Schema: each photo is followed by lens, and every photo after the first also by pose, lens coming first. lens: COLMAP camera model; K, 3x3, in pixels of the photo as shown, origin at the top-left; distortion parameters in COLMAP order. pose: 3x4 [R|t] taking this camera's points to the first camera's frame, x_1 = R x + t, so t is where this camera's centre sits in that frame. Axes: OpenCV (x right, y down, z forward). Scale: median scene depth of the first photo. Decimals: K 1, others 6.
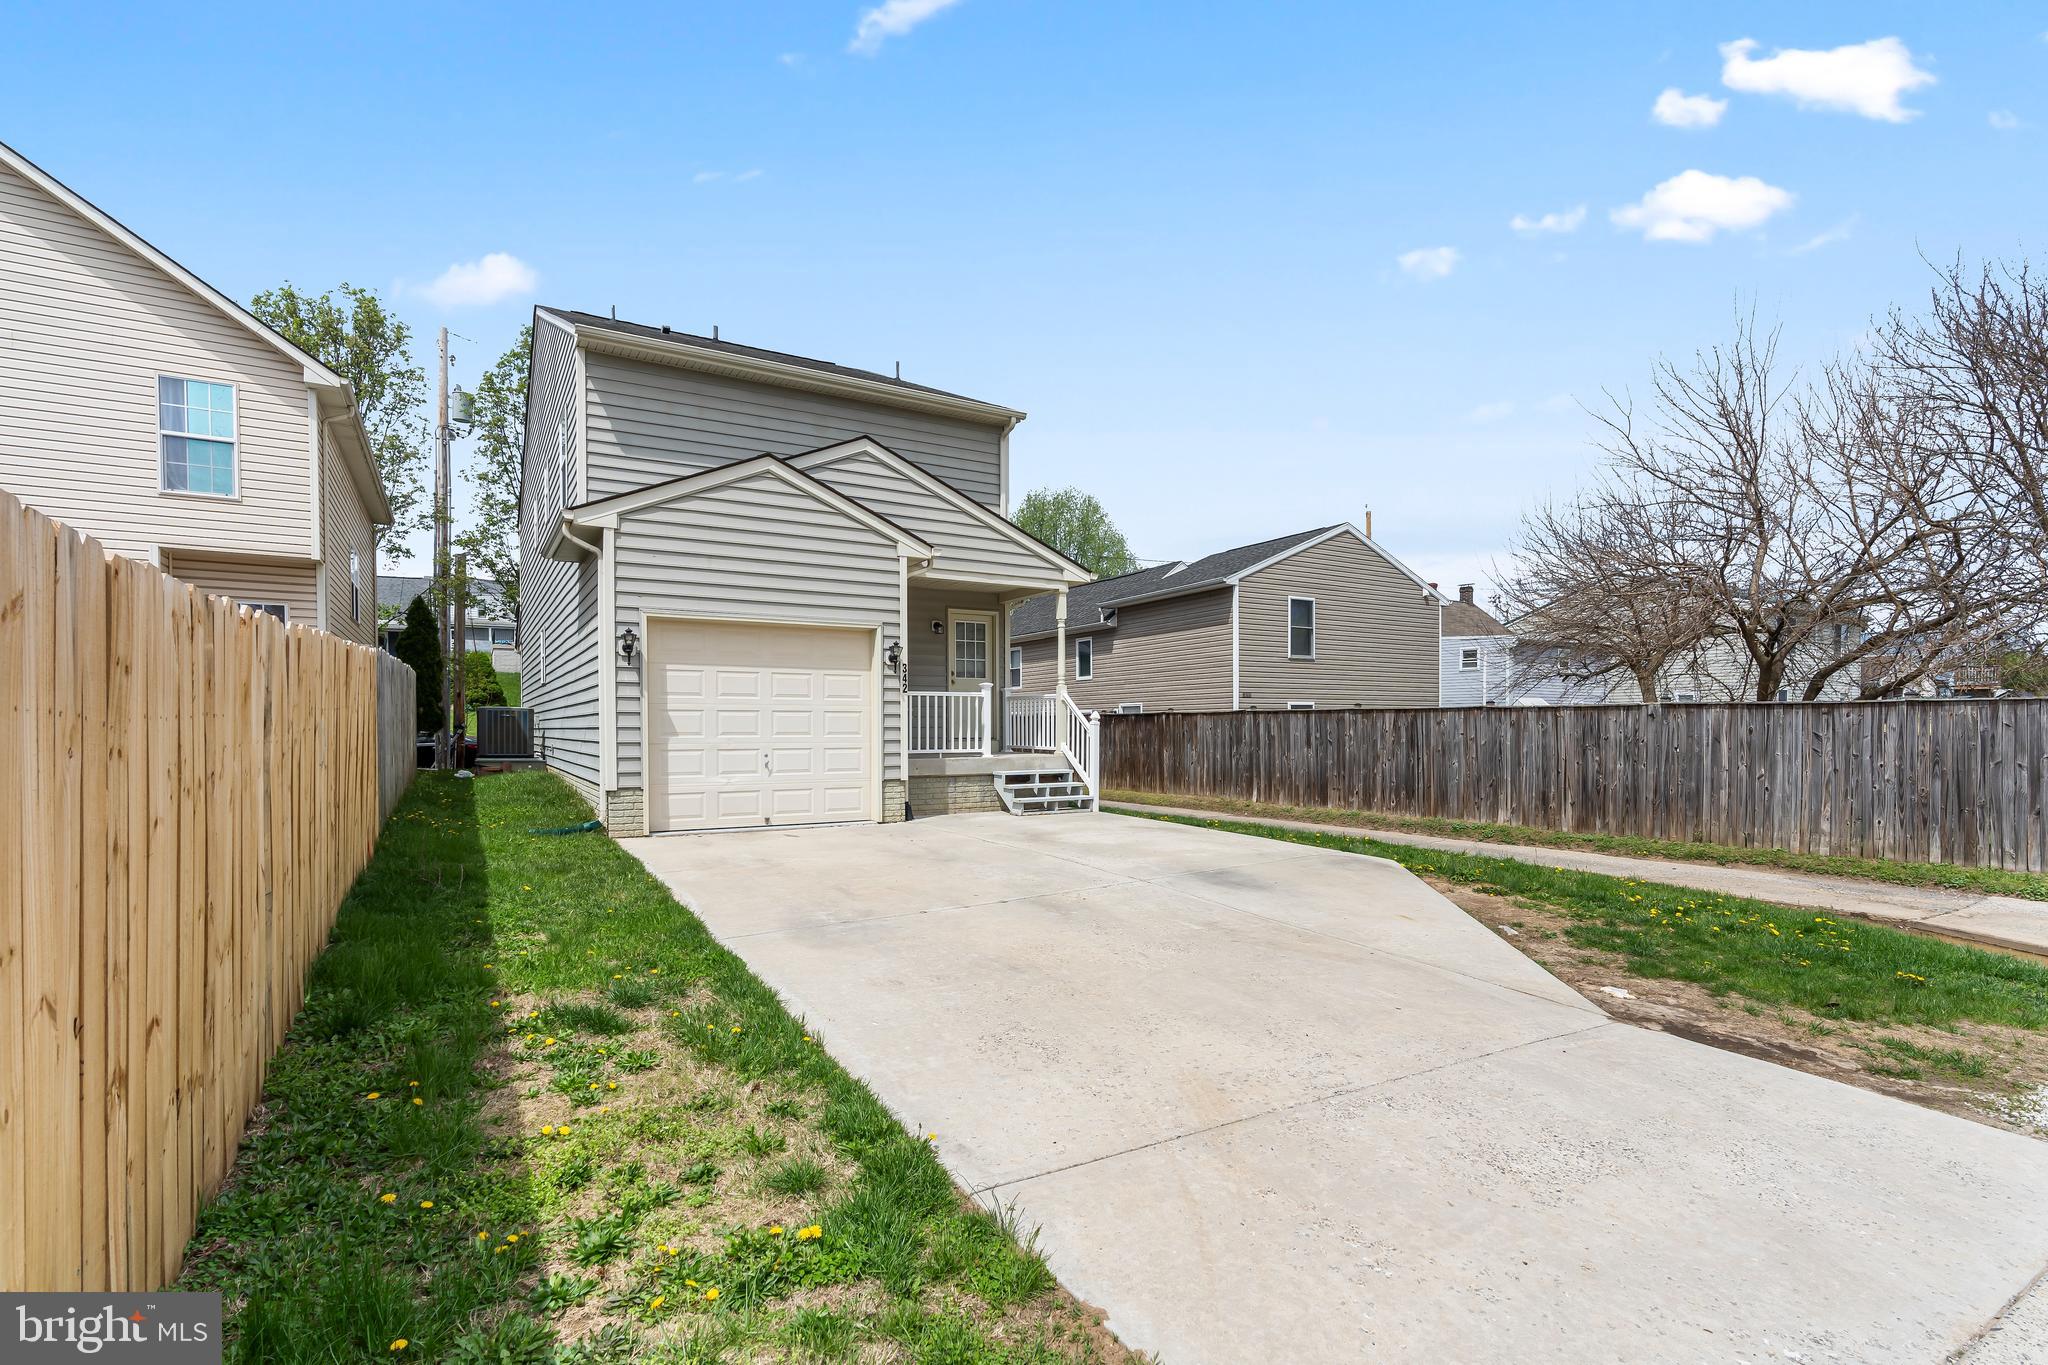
lens RADIAL K [[952.1, 0, 1011.2], [0, 952.1, 731.3], [0, 0, 1]] dist [-0.004417, 0.000354]
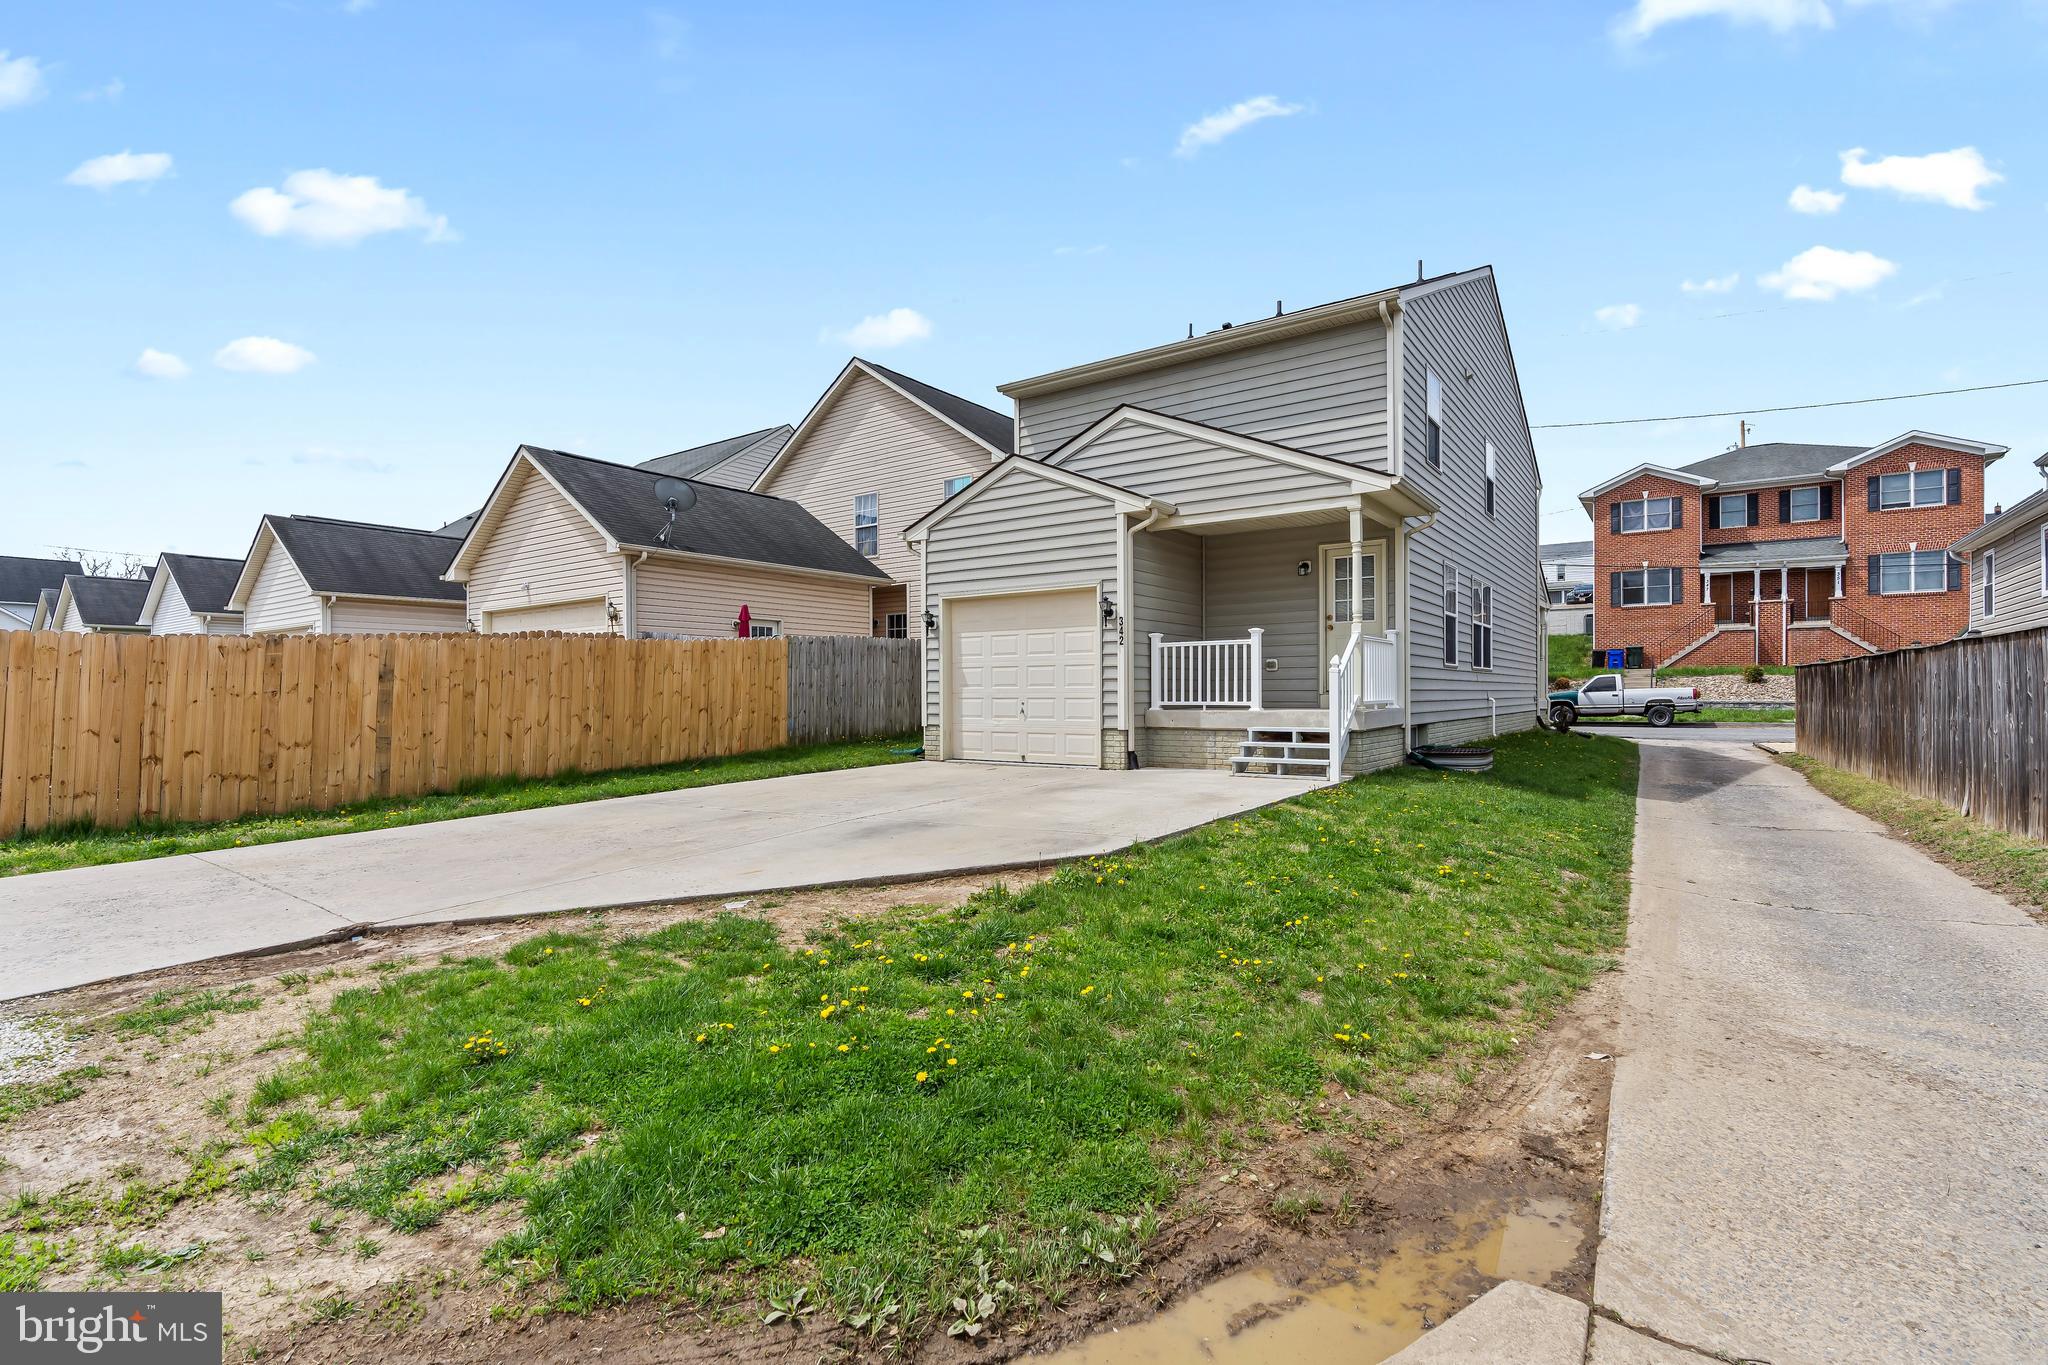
lens RADIAL K [[927.6, 0, 1023.7], [0, 927.6, 683.5], [0, 0, 1]] dist [-0.007550, 0.001429]
pose [[0.407667, -0.010066, -0.913075, 0.687813], [-0.000067, 0.999939, -0.011054, 0.011231], [0.913131, 0.004567, 0.407641, 0.444662]]
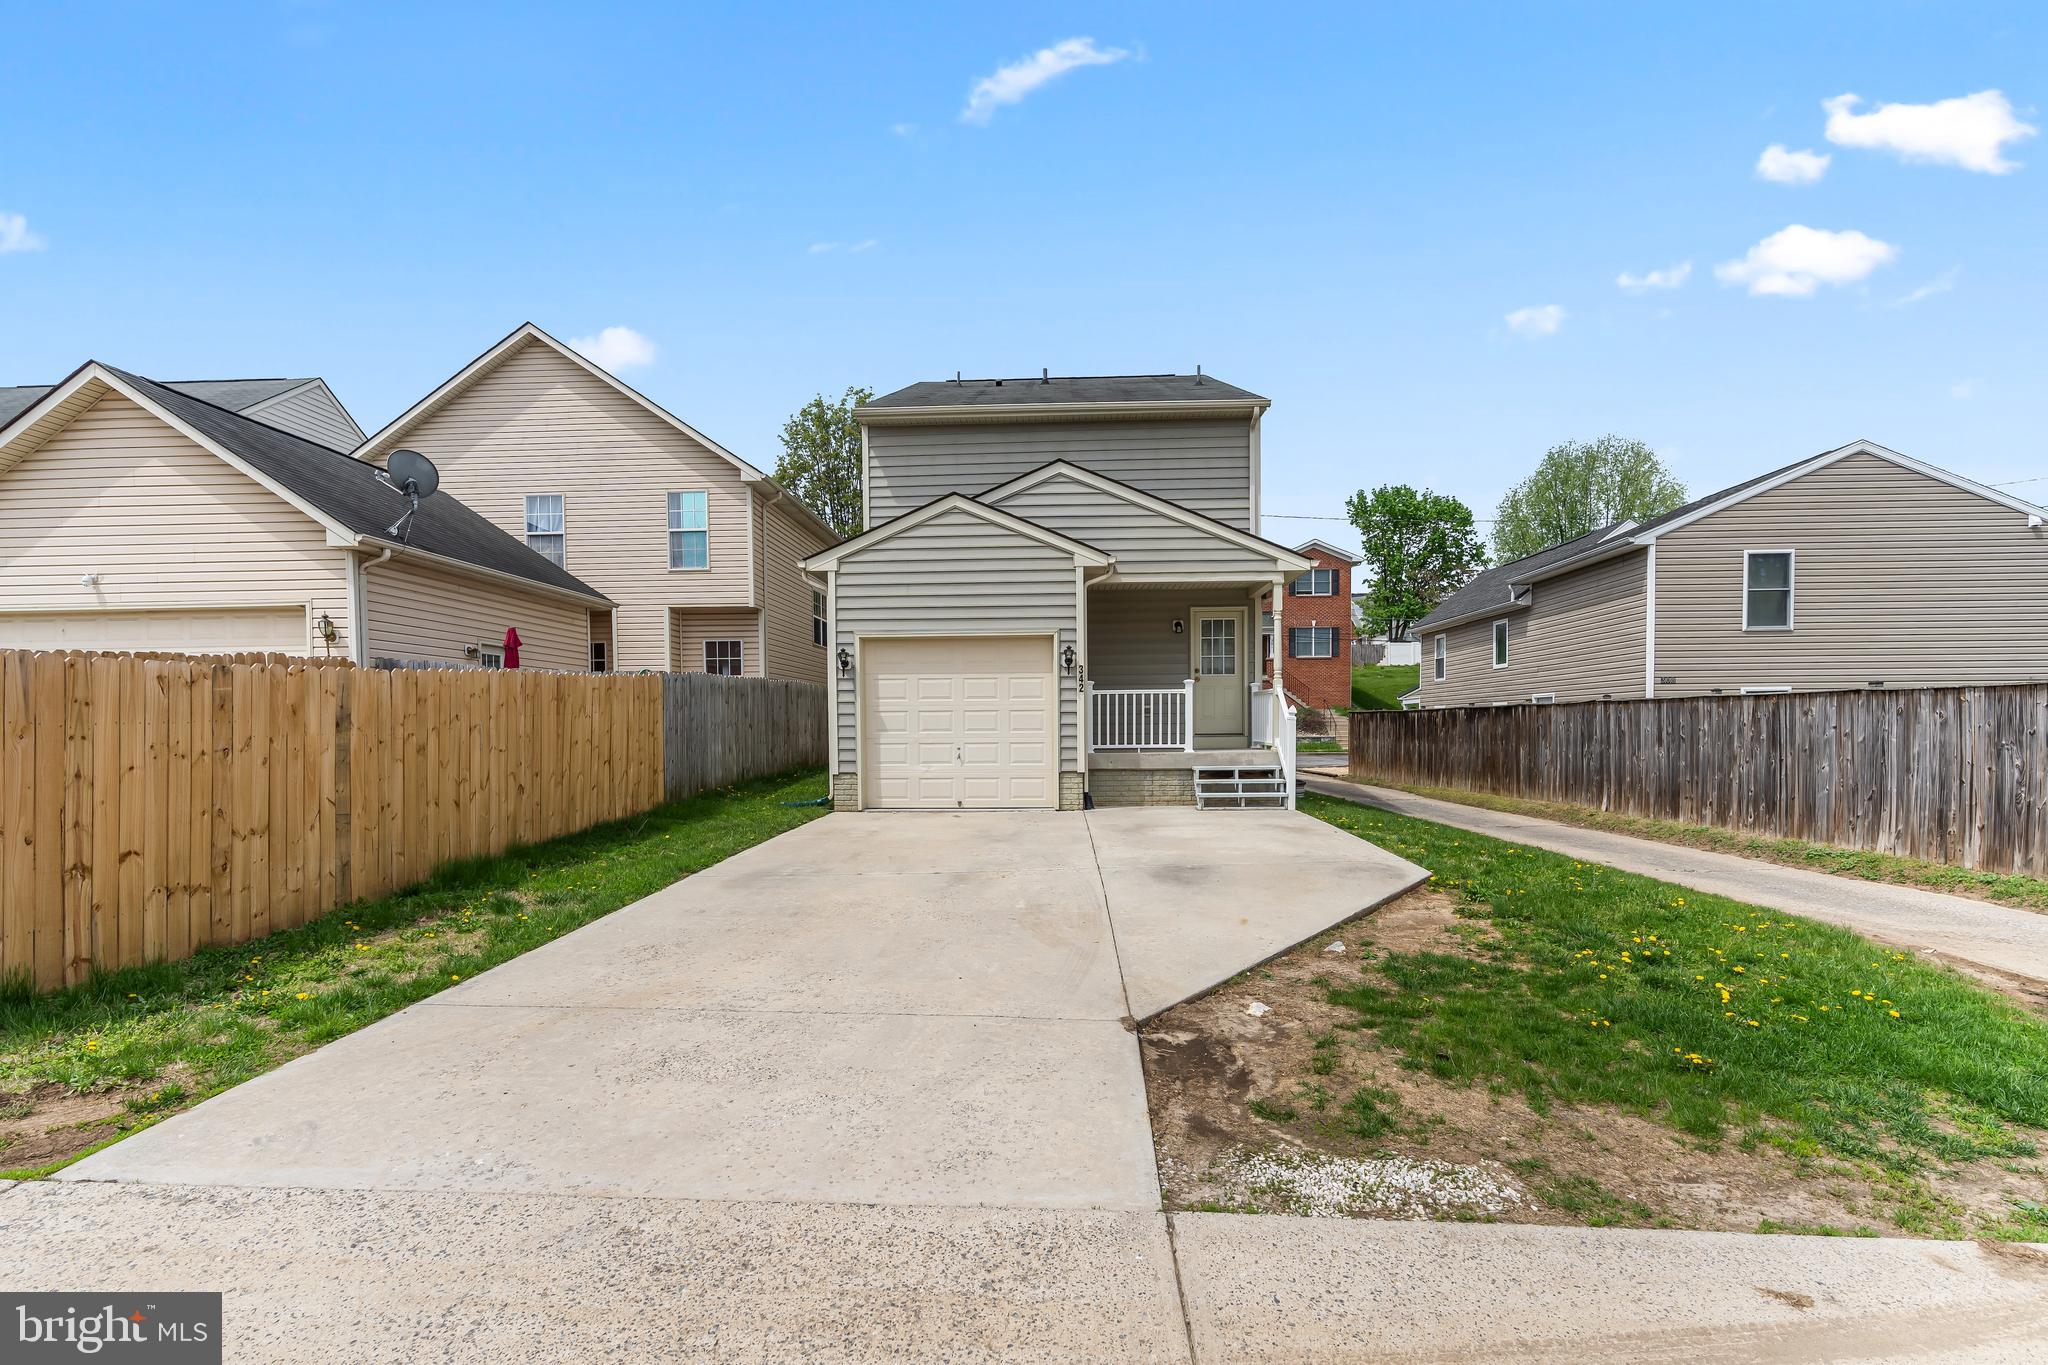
lens RADIAL K [[946.2, 0, 1008.6], [0, 946.2, 753.2], [0, 0, 1]] dist [-0.006750, 0.000442]
pose [[0.832962, 0.010132, -0.553237, 0.377601], [0.004466, 0.999677, 0.025033, 0.001808], [0.553312, -0.023322, 0.832647, 0.045723]]
